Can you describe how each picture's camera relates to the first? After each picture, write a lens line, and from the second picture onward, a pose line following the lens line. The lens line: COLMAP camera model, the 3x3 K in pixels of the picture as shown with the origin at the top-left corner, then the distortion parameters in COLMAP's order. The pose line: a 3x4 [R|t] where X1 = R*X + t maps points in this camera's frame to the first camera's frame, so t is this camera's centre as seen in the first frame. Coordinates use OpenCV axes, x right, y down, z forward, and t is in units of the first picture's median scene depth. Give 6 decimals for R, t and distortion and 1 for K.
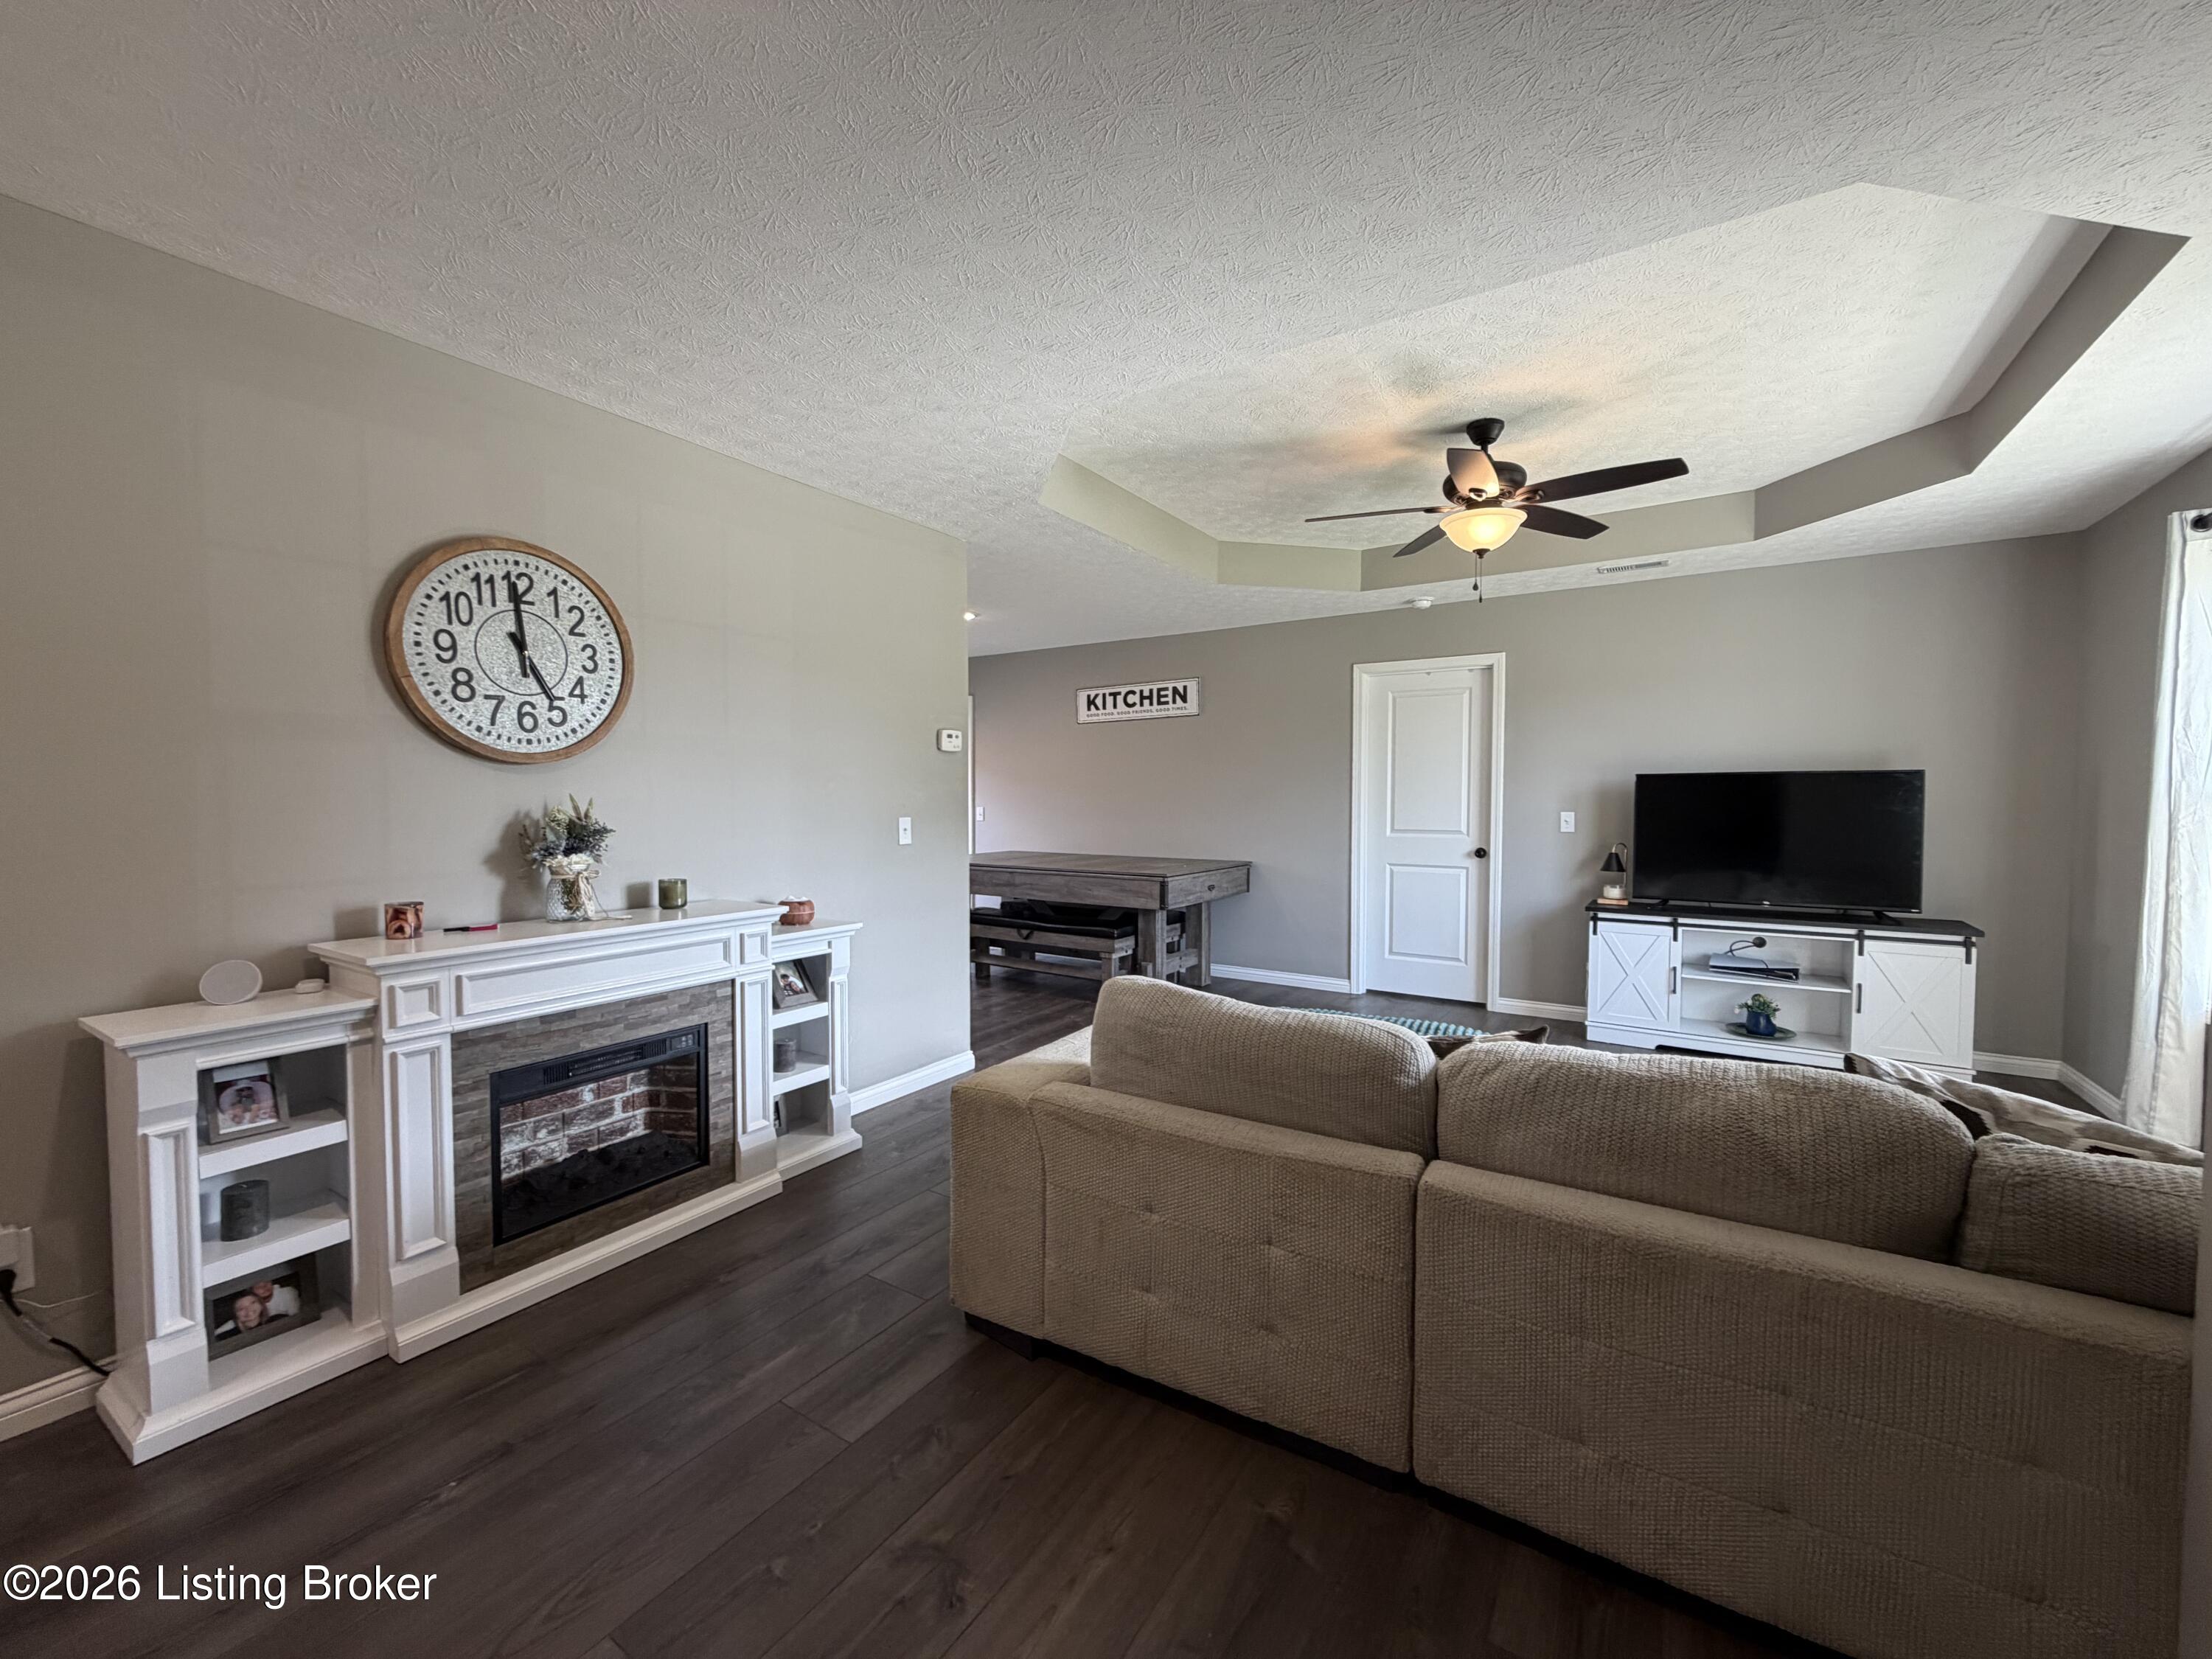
lens RADIAL K [[879.7, 0, 1102.7], [0, 879.7, 827.1], [0, 0, 1]] dist [-0.001227, 0.000416]
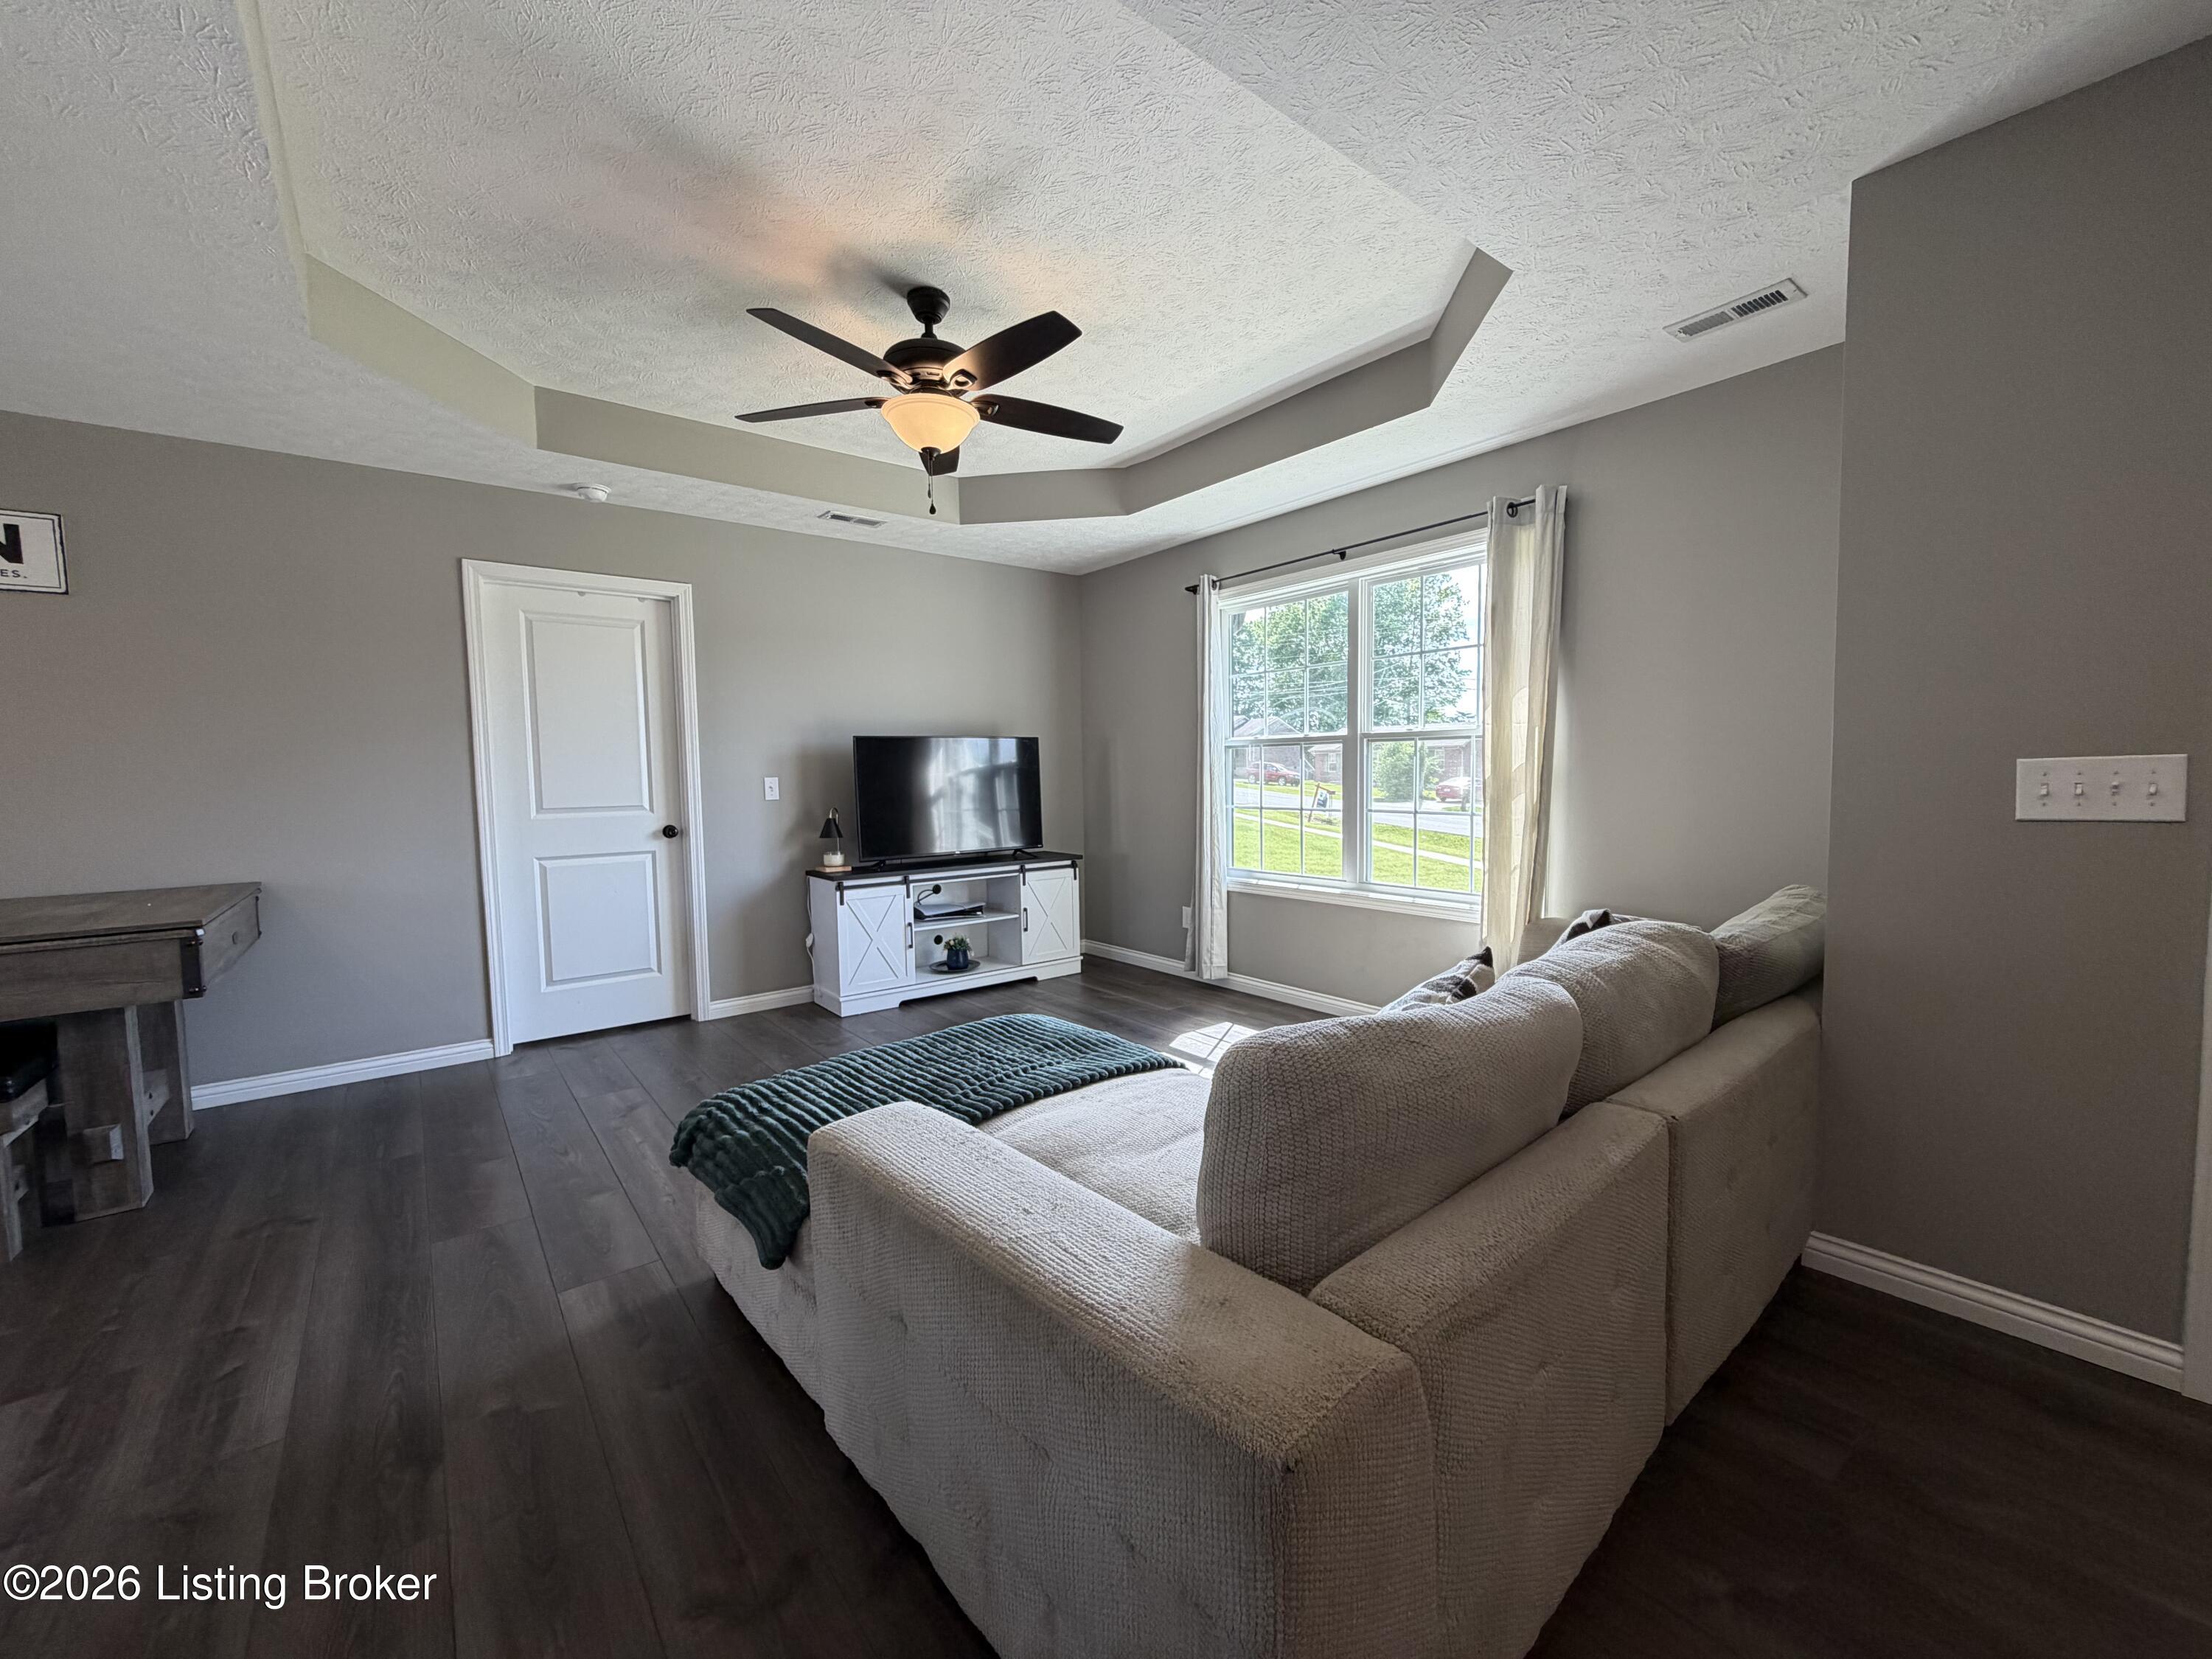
lens RADIAL K [[879.7, 0, 1097.5], [0, 879.7, 826.9], [0, 0, 1]] dist [-0.001227, 0.000416]
pose [[0.317565, -0.066185, 0.945924, -0.214819], [0.048995, 0.997374, 0.053336, 0.001799], [-0.946970, 0.029408, 0.319974, 0.390630]]
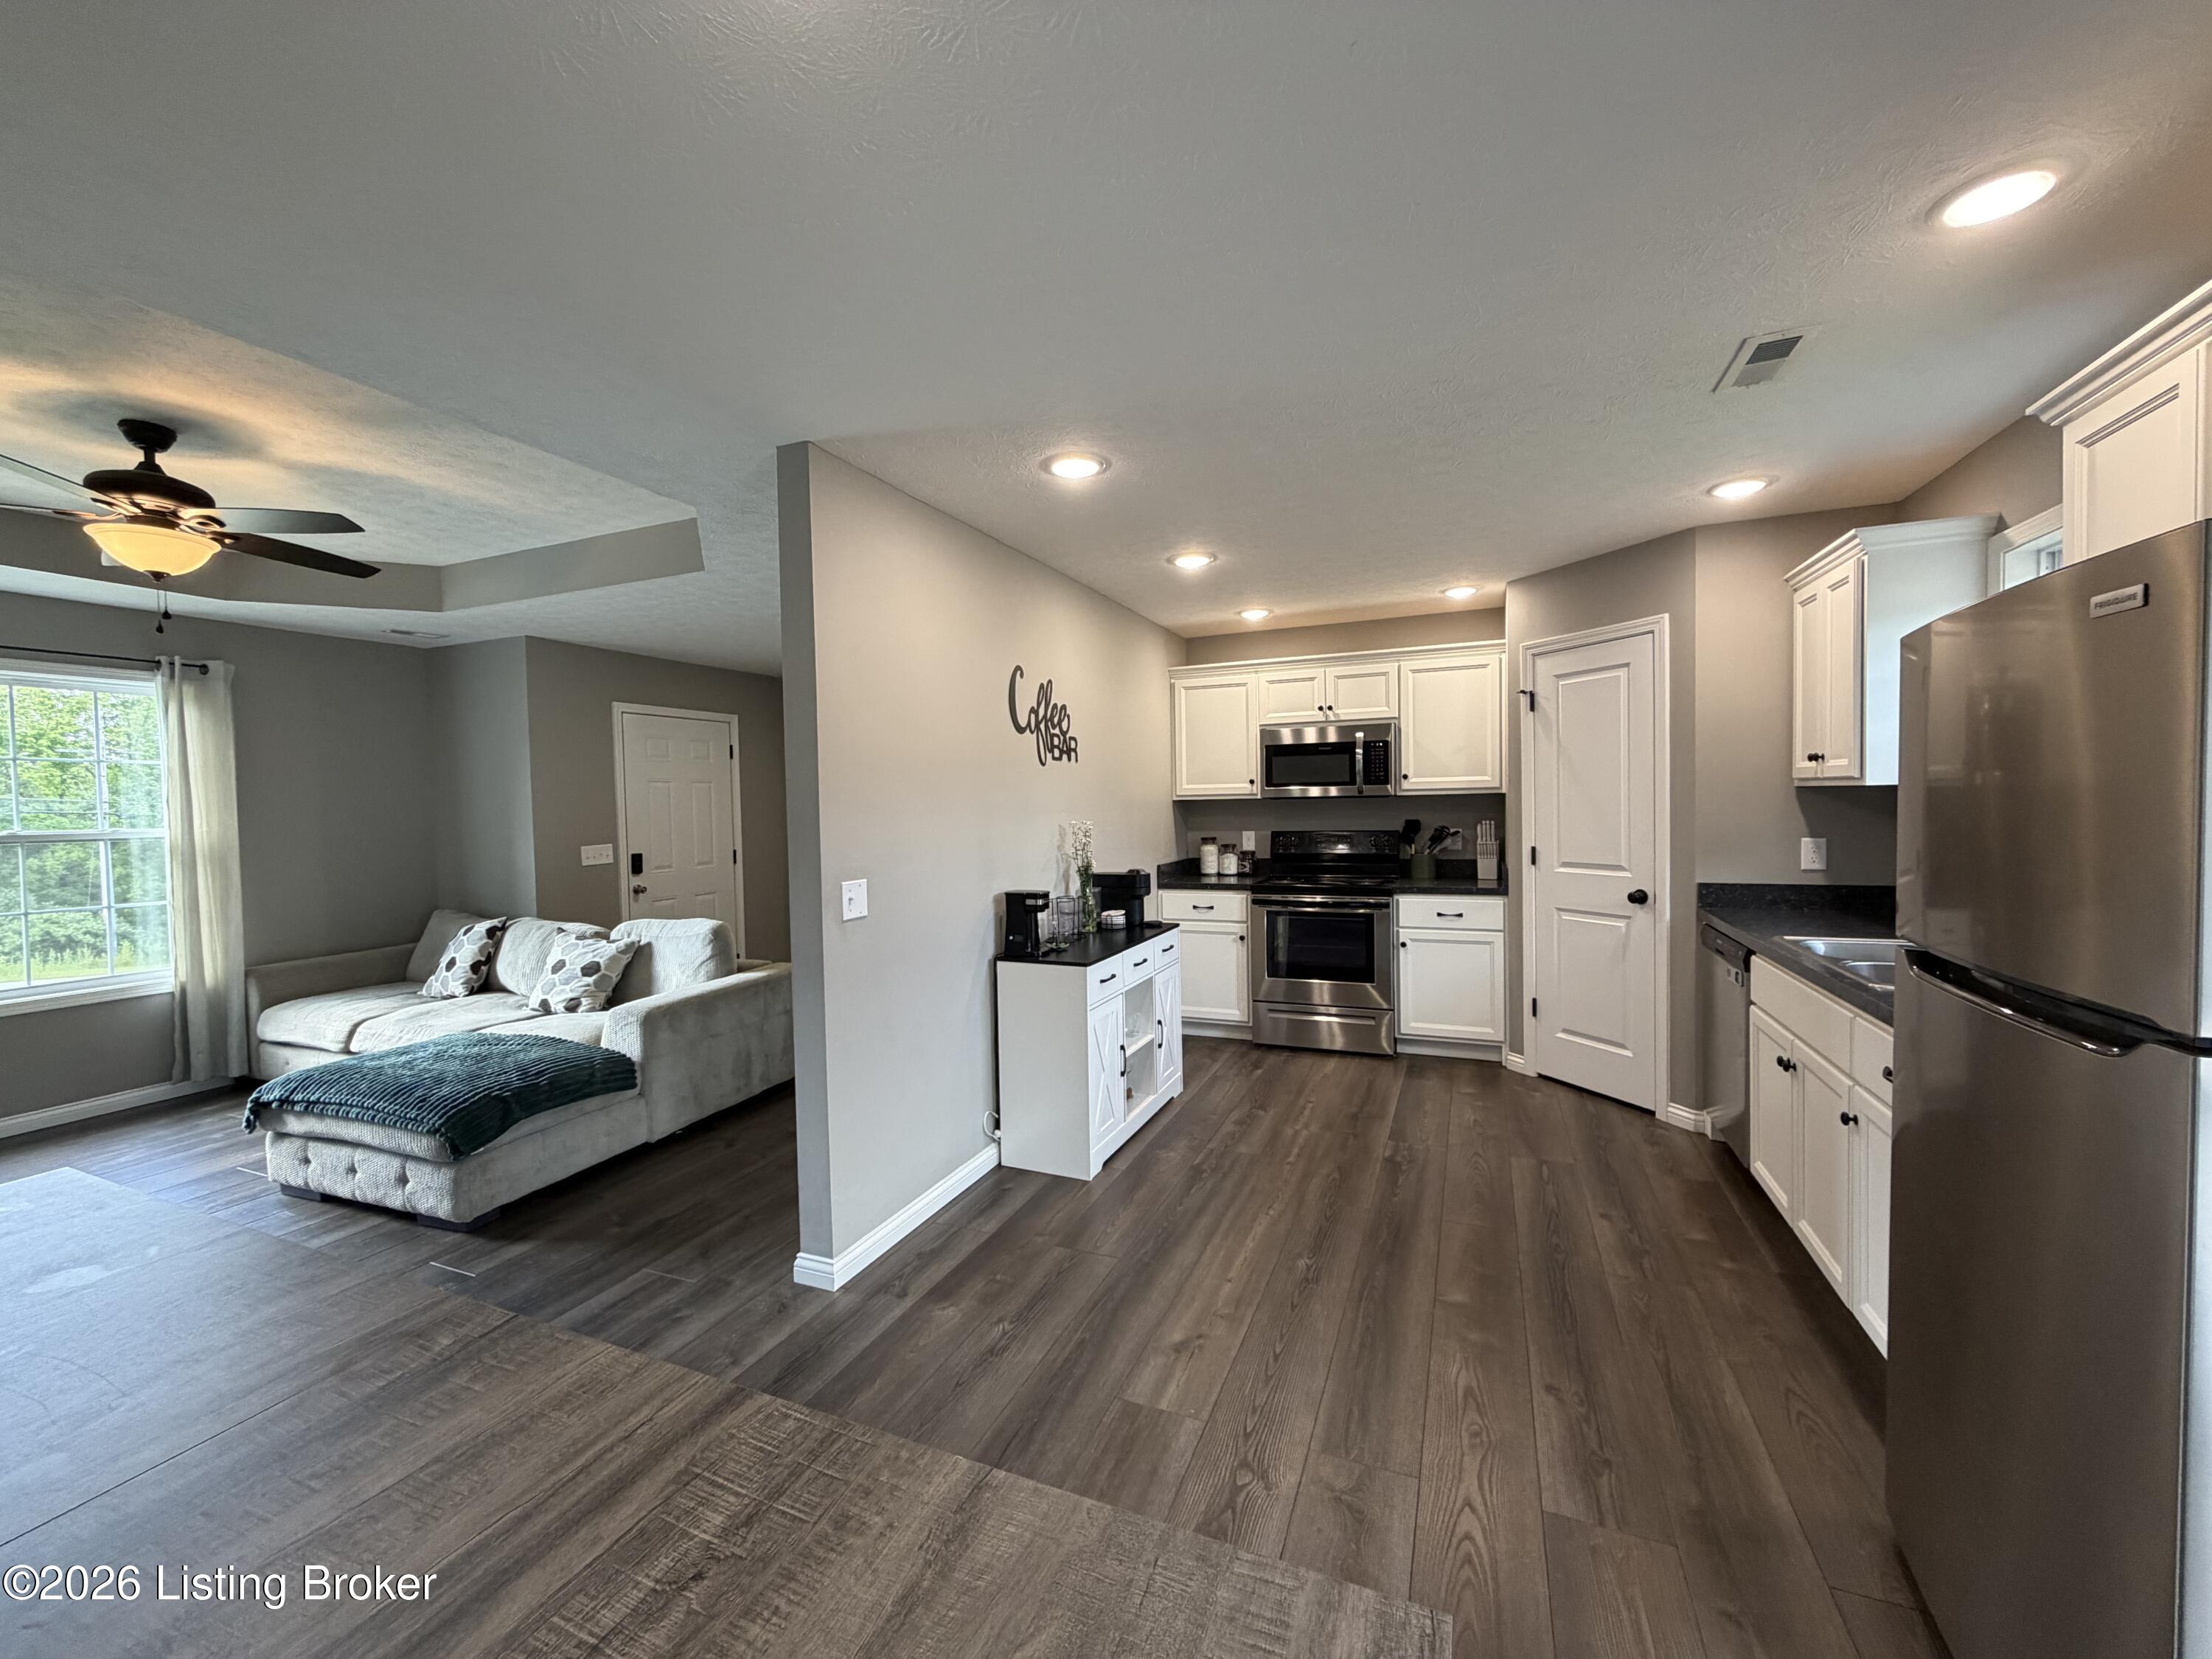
lens RADIAL K [[879.7, 0, 1102.8], [0, 879.7, 829.5], [0, 0, 1]] dist [-0.001227, 0.000416]
pose [[-0.983986, 0.024699, -0.176526, -0.209526], [0.013377, 0.997793, 0.065042, -0.070430], [0.177743, 0.061639, -0.982145, 1.321366]]
